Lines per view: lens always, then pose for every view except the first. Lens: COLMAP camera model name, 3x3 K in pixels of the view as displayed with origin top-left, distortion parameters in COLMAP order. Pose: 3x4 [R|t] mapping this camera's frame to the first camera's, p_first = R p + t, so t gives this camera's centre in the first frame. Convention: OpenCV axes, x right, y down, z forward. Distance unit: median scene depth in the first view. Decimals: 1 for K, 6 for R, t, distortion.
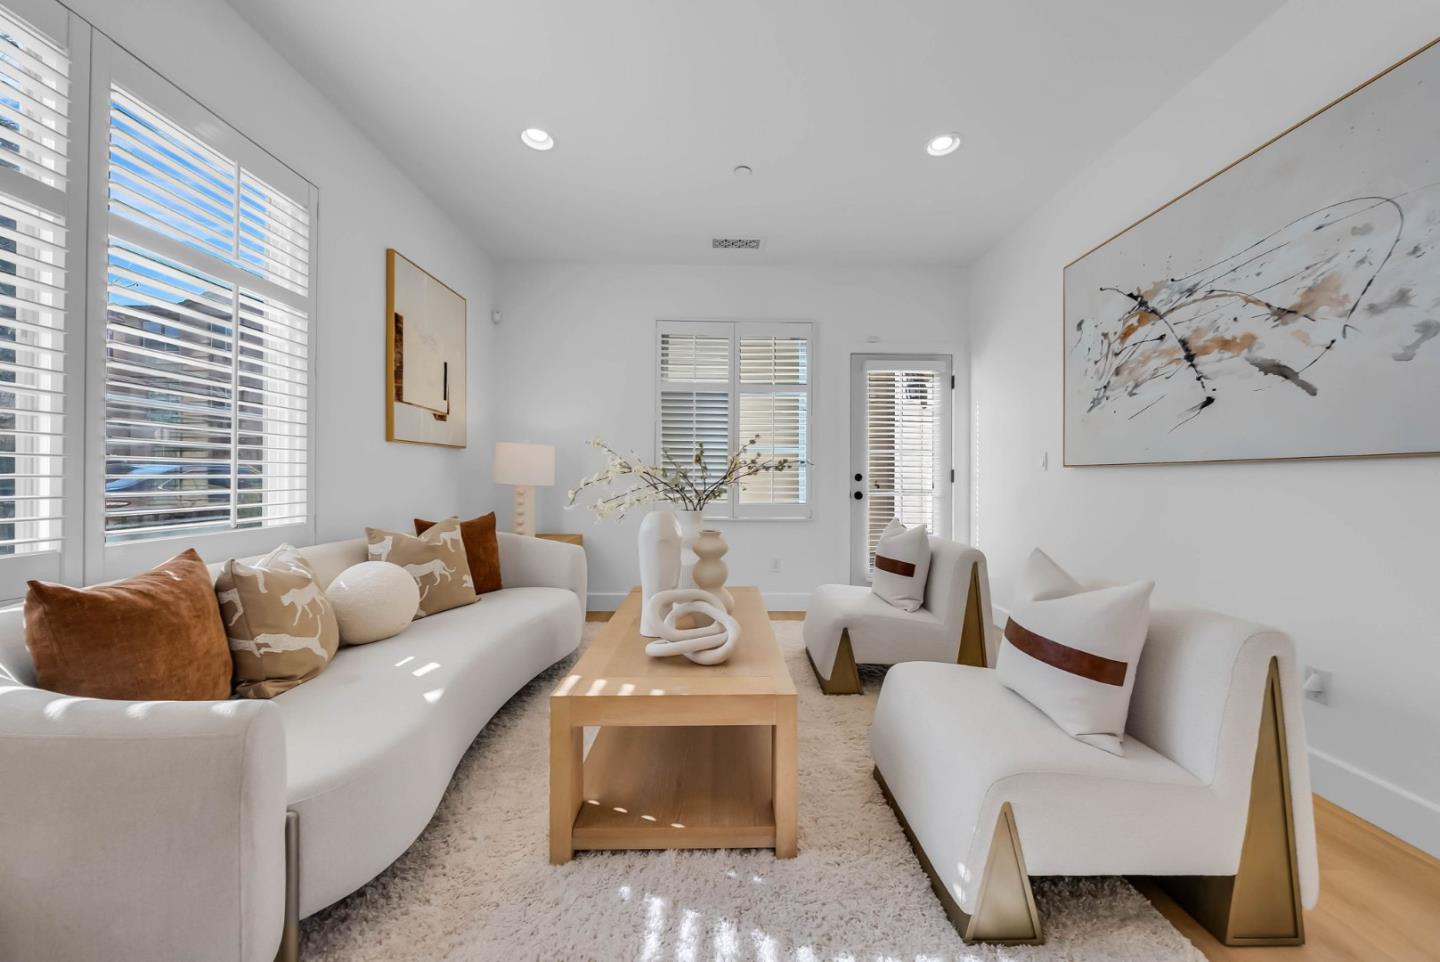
lens RADIAL K [[497.7, 0, 721.6], [0, 497.7, 484.1], [0, 0, 1]] dist [-0.001024, -0.000001]
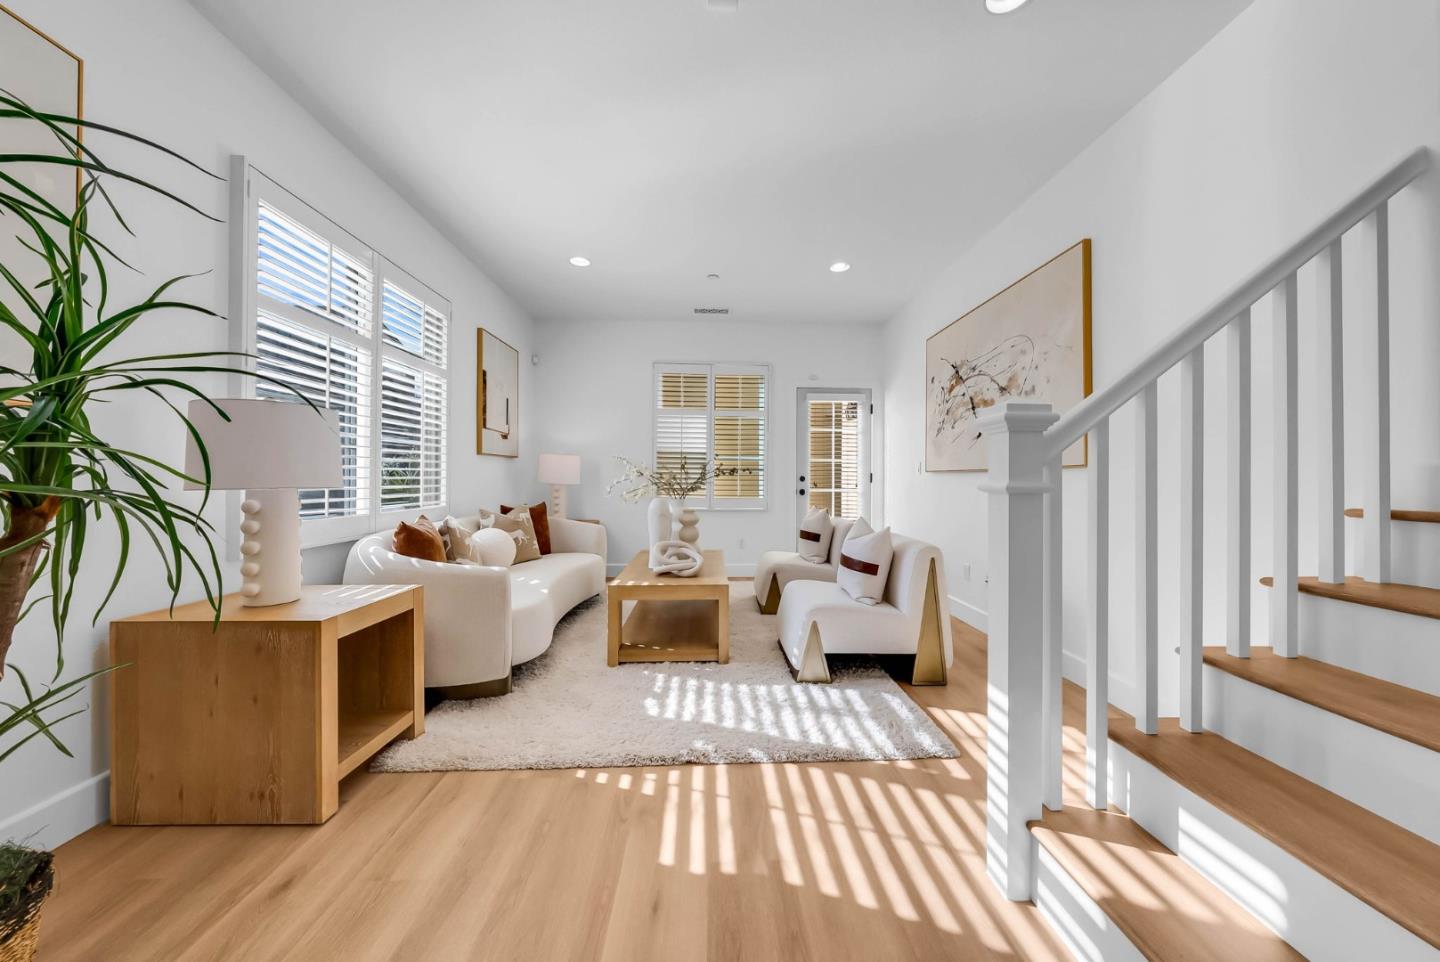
lens RADIAL K [[497.7, 0, 724.3], [0, 497.7, 475.2], [0, 0, 1]] dist [-0.001024, -0.000001]
pose [[0.999627, 0.001598, 0.027272, 0.046952], [-0.001053, 0.999800, -0.019994, 0.007815], [-0.027298, 0.019958, 0.999428, -0.656397]]
